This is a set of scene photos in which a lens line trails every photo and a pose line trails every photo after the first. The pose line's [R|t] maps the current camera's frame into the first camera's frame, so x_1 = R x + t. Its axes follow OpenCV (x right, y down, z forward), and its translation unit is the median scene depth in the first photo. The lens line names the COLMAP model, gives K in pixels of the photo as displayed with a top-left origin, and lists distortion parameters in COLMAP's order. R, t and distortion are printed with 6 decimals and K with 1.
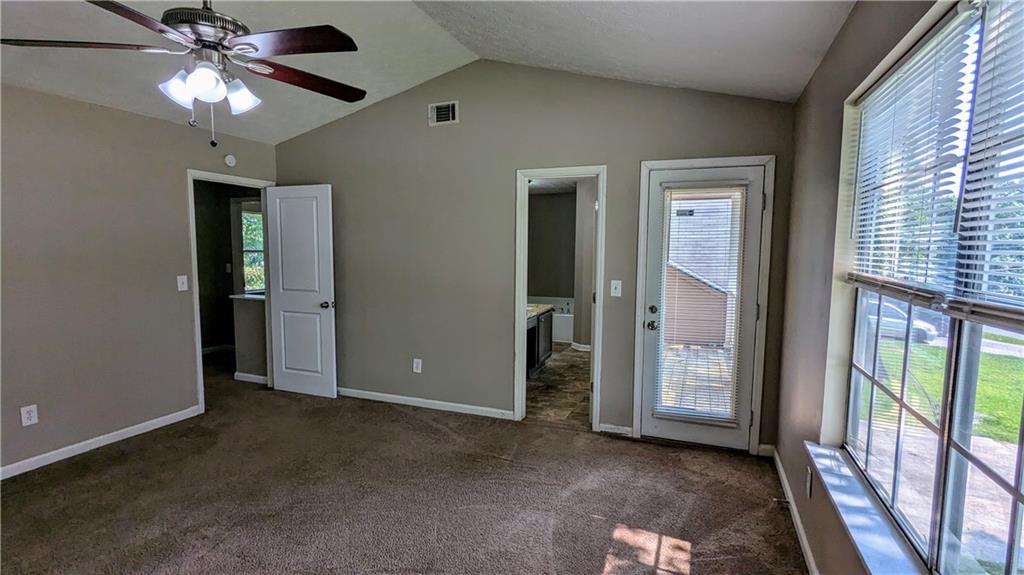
lens RADIAL K [[481.7, 0, 515.5], [0, 481.7, 291.1], [0, 0, 1]] dist [0.002322, -0.000181]
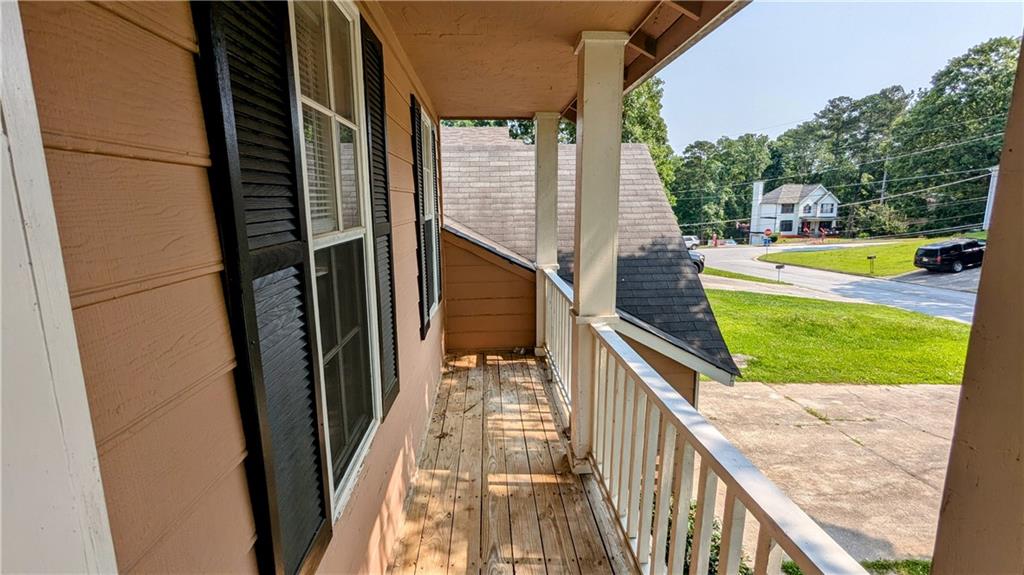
lens RADIAL K [[481.7, 0, 515.5], [0, 481.7, 291.1], [0, 0, 1]] dist [0.002322, -0.000181]
pose [[0.905850, -0.097279, 0.412278, 0.141285], [0.058282, 0.992639, 0.106163, -0.036606], [-0.419570, -0.072139, 0.904852, 0.408480]]
